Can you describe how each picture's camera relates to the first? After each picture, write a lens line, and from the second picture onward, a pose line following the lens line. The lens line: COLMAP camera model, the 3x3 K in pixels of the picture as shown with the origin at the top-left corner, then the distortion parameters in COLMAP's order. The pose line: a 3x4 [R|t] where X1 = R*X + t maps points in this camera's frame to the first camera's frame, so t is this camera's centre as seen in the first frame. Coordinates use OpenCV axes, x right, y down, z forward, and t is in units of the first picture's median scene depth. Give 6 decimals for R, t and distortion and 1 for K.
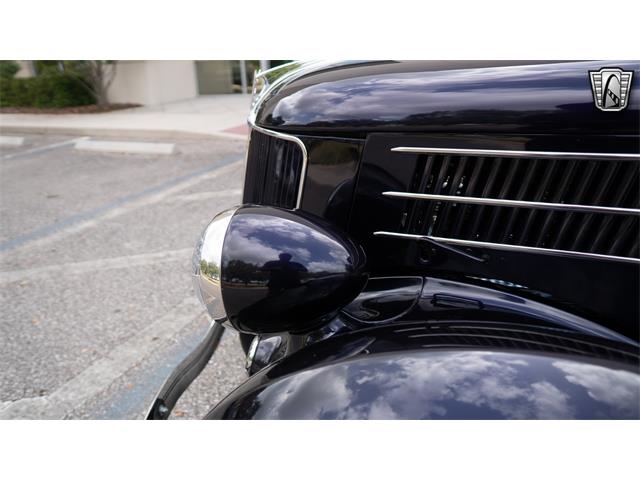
lens RADIAL K [[448.6, 0, 318.5], [0, 448.6, 236.3], [0, 0, 1]] dist [-0.108351, 0.071399]
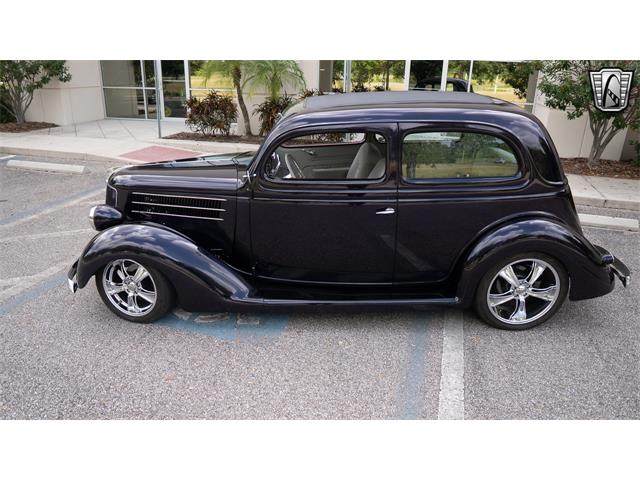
lens RADIAL K [[448.6, 0, 318.5], [0, 448.6, 236.3], [0, 0, 1]] dist [-0.108351, 0.071399]
pose [[0.984898, -0.006304, 0.173024, 0.225358], [0.008447, 0.999896, -0.011654, 0.059282], [-0.172932, 0.012940, 0.984849, -0.677925]]
